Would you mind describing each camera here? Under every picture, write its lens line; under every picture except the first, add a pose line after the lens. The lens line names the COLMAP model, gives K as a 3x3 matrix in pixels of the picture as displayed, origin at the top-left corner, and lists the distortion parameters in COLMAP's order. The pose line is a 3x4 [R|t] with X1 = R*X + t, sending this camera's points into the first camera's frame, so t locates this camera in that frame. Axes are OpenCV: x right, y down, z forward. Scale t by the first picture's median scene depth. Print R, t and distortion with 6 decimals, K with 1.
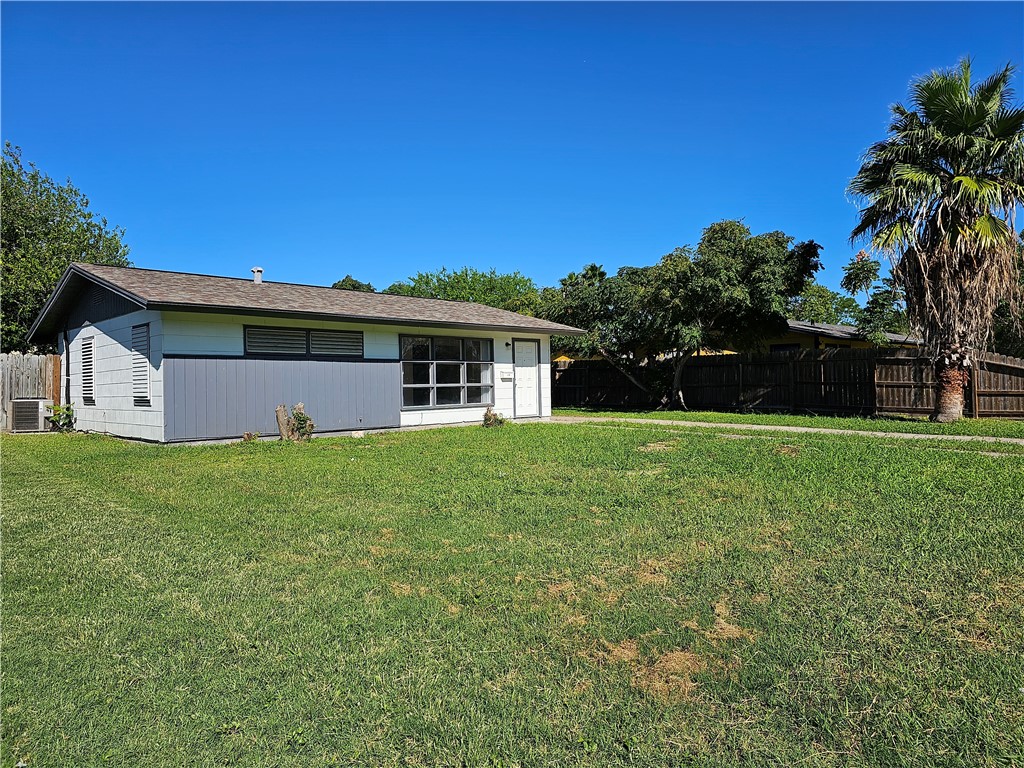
lens RADIAL K [[679.9, 0, 512.0], [0, 679.9, 384.0], [0, 0, 1]] dist [0.107630, -0.144779]
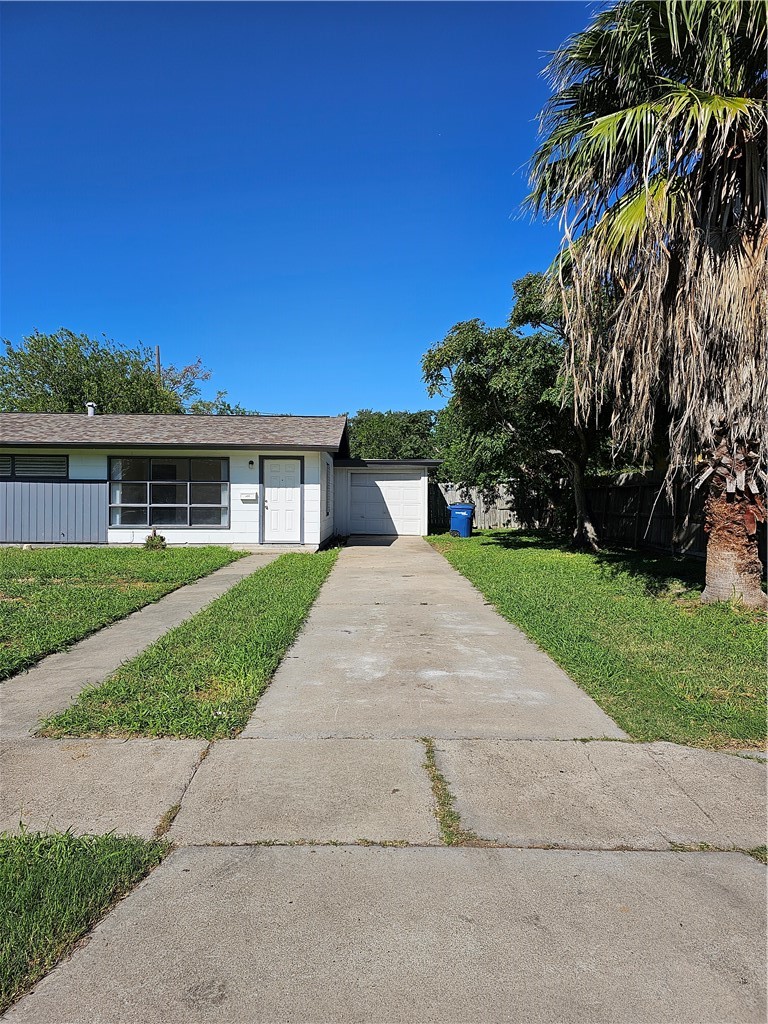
lens RADIAL K [[679.9, 0, 376.9], [0, 679.9, 514.5], [0, 0, 1]] dist [0.107630, -0.144779]
pose [[0.725160, 0.034873, -0.687696, 0.824661], [-0.018258, 0.999339, 0.031423, -0.022370], [0.688338, -0.010231, 0.725318, 0.479998]]
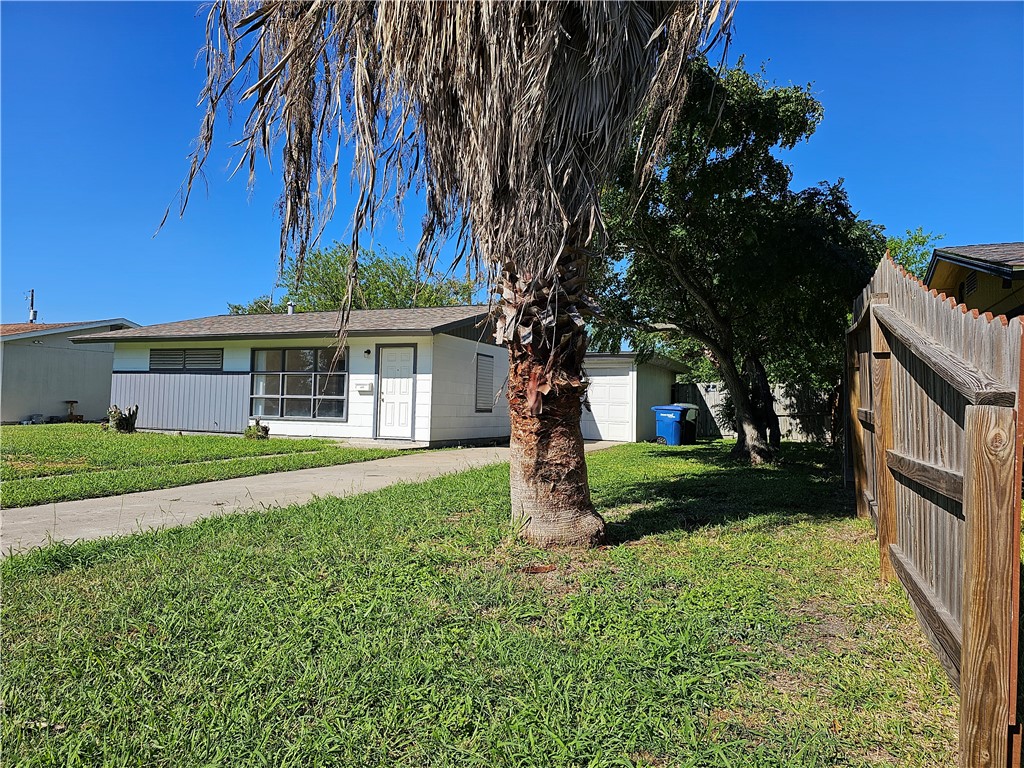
lens RADIAL K [[679.9, 0, 512.0], [0, 679.9, 384.0], [0, 0, 1]] dist [0.107630, -0.144779]
pose [[0.372732, -0.010548, -0.927879, 0.944557], [-0.030515, 0.999255, -0.023617, -0.002753], [0.927437, 0.037117, 0.372133, 0.919602]]
